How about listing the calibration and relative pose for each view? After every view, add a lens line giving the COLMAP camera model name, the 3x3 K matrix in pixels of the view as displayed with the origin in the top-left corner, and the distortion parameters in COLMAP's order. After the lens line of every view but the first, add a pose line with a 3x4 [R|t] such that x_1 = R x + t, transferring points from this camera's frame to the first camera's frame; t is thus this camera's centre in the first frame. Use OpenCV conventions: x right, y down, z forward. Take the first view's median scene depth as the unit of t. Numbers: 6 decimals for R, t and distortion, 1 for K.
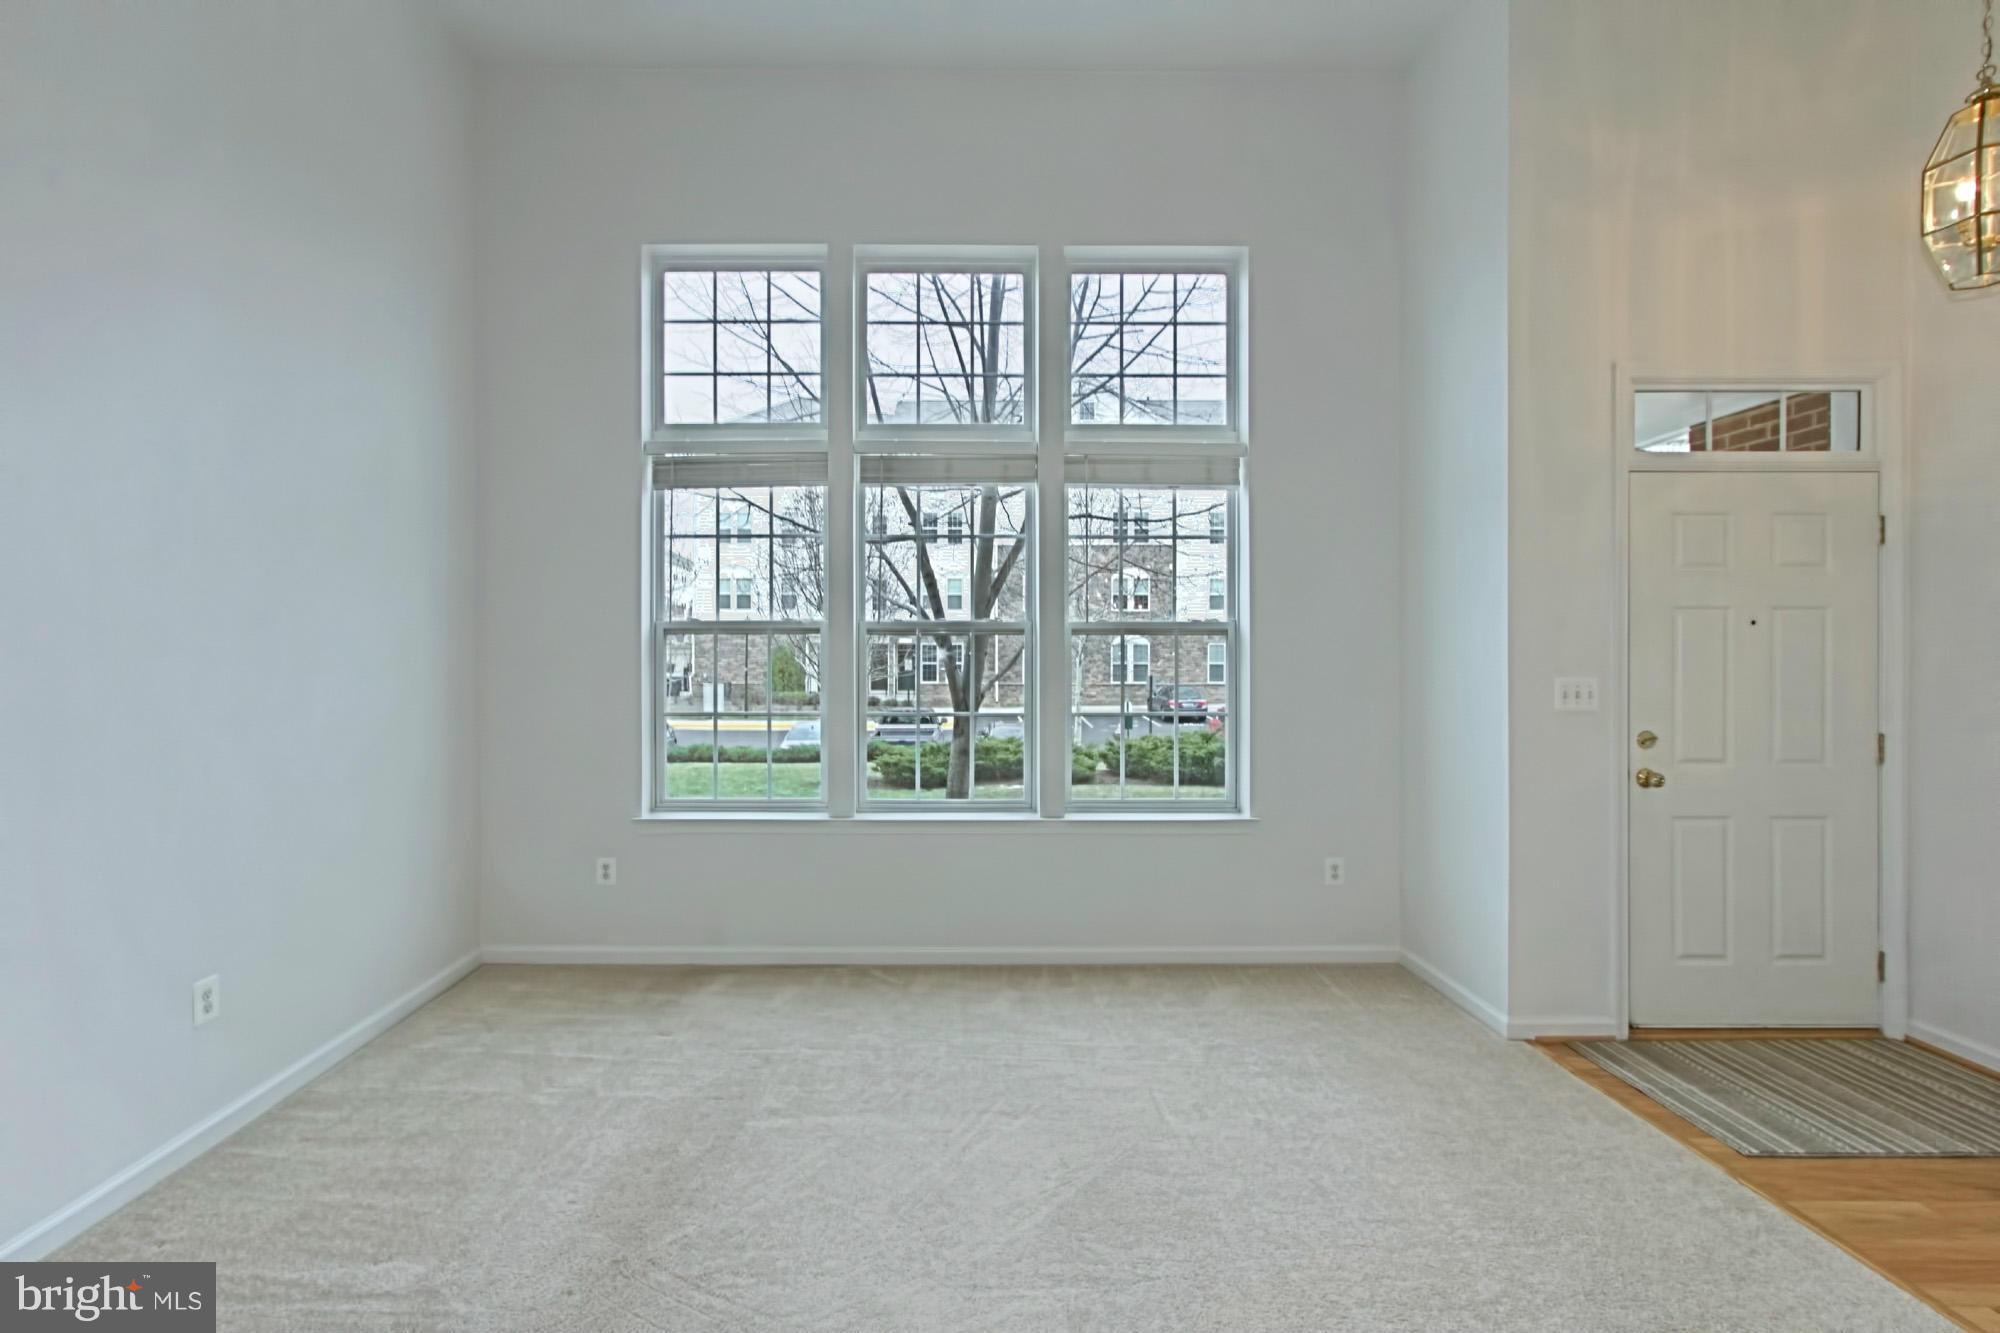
lens RADIAL K [[928.8, 0, 974.0], [0, 928.8, 660.5], [0, 0, 1]] dist [0.003191, -0.000675]
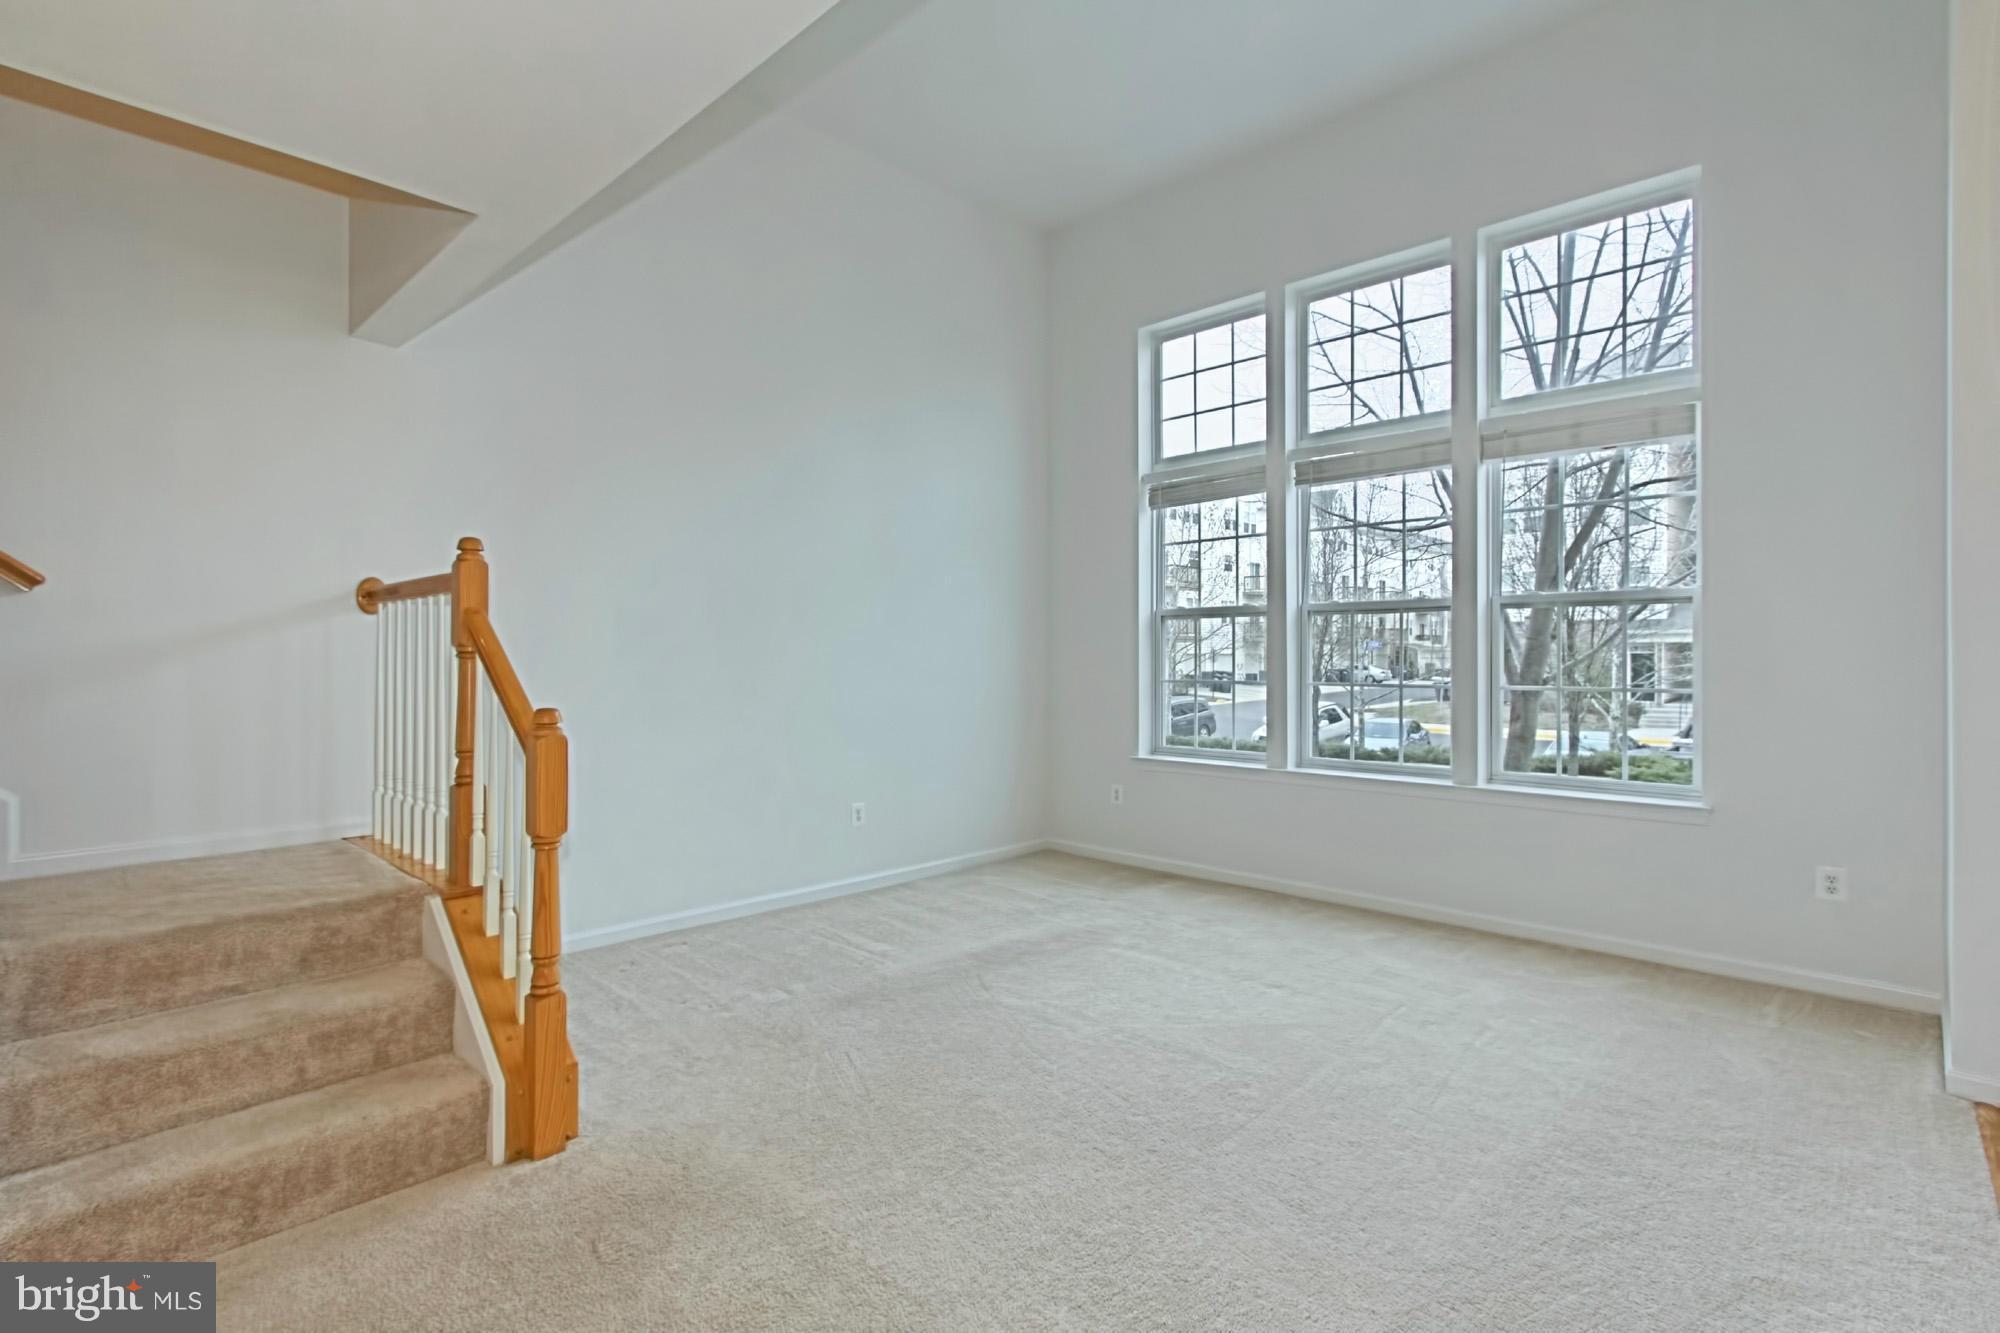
lens RADIAL K [[928.8, 0, 1008.6], [0, 928.8, 664.8], [0, 0, 1]] dist [0.003191, -0.000675]
pose [[0.729663, 0.004815, -0.683790, 0.525448], [-0.003801, 0.999988, 0.002985, 0.041431], [0.683796, 0.000421, 0.729673, -0.129257]]
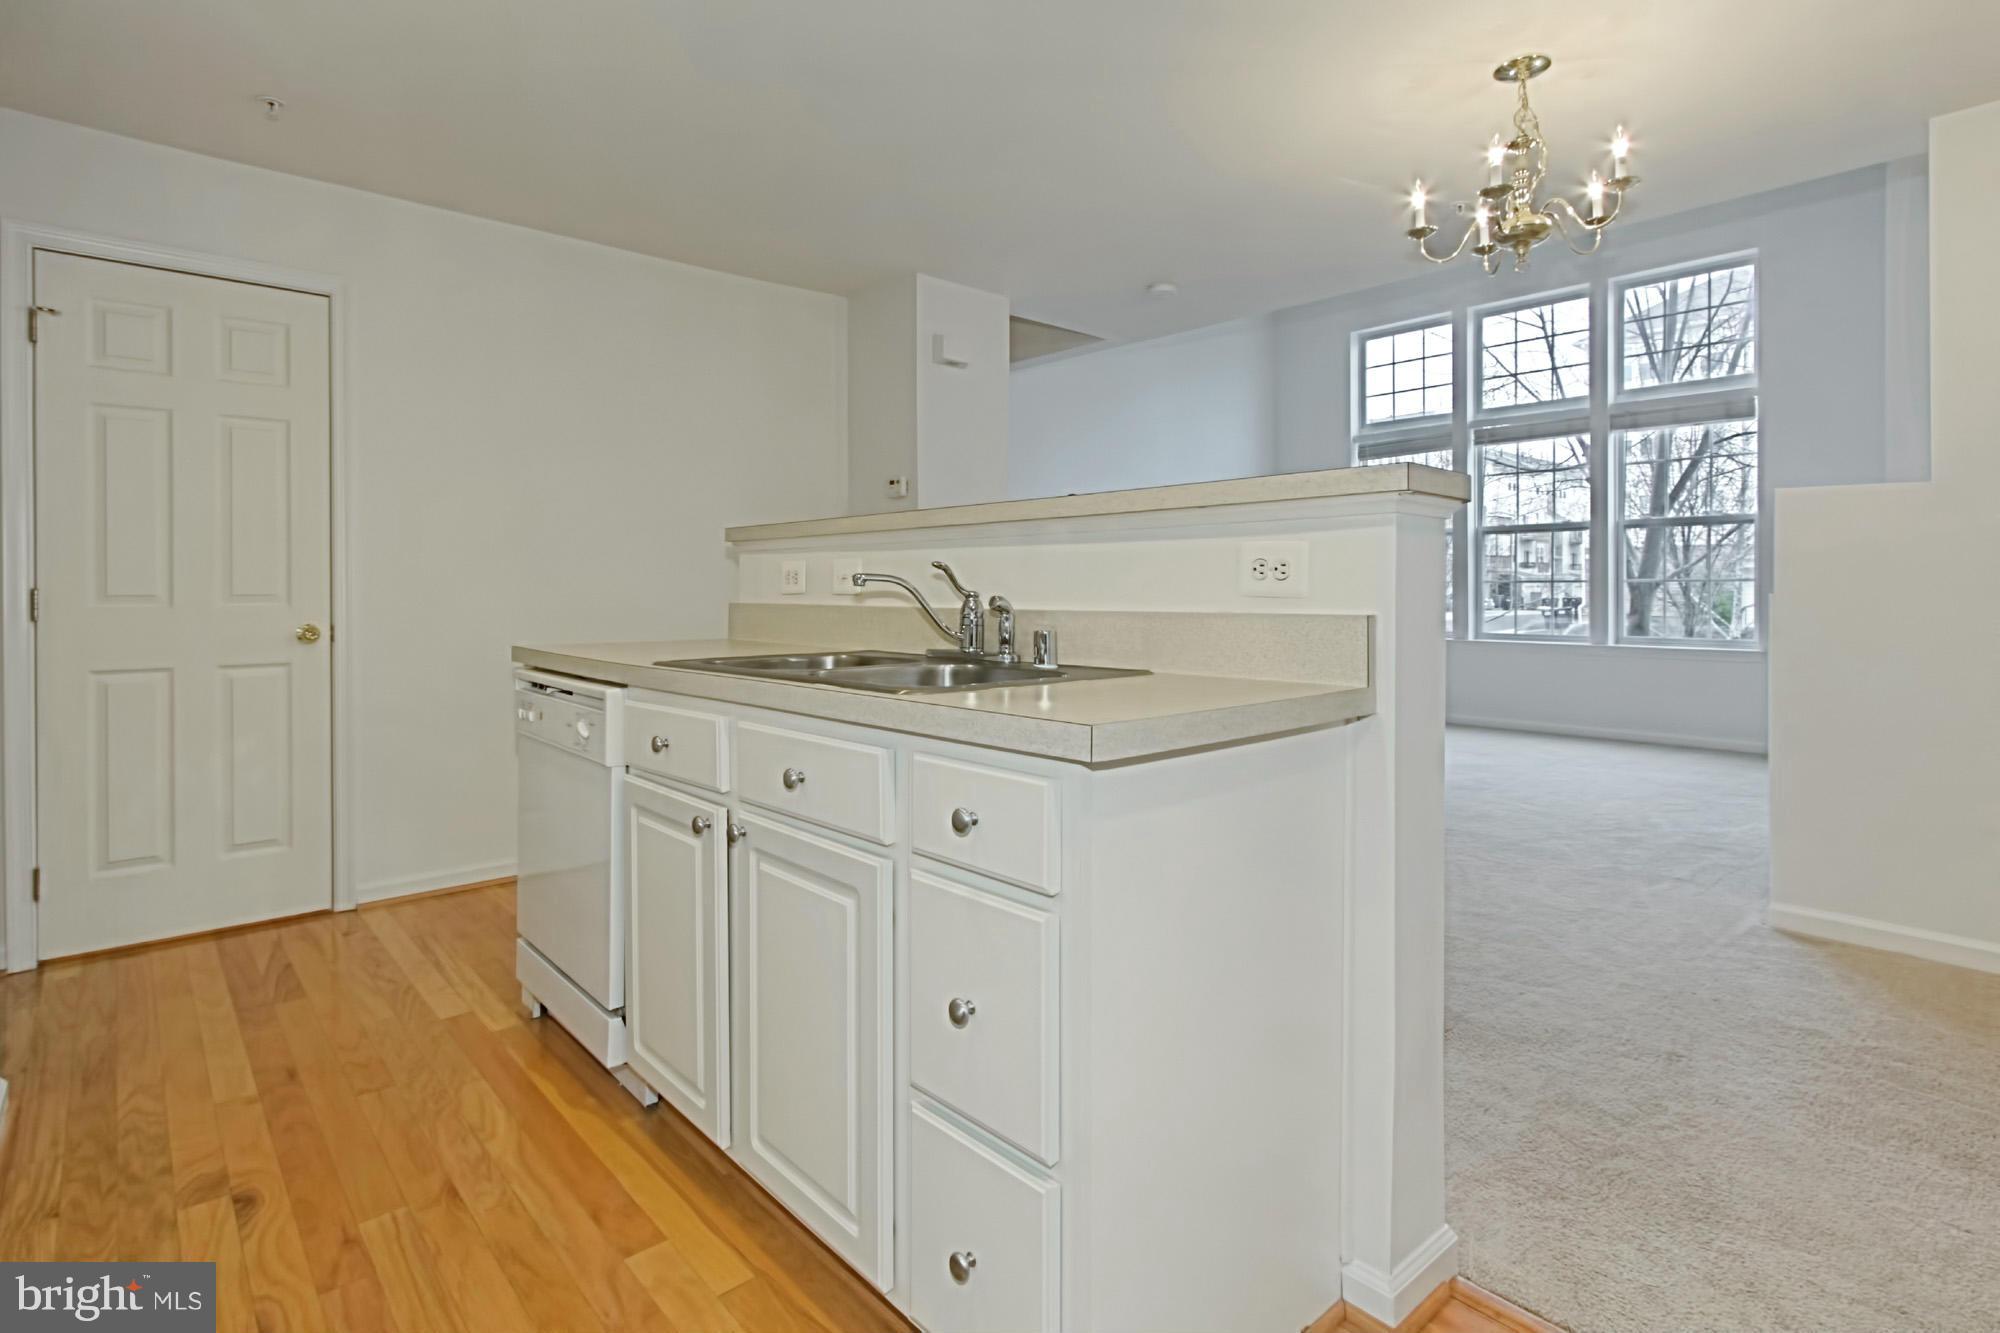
lens RADIAL K [[972.0, 0, 973.5], [0, 972.0, 597.1], [0, 0, 1]] dist [-0.006287, 0.002061]
pose [[0.662184, 0.004079, -0.749330, 0.759088], [-0.003695, 0.999991, 0.002178, 0.107815], [0.749332, 0.001327, 0.662193, -1.085970]]
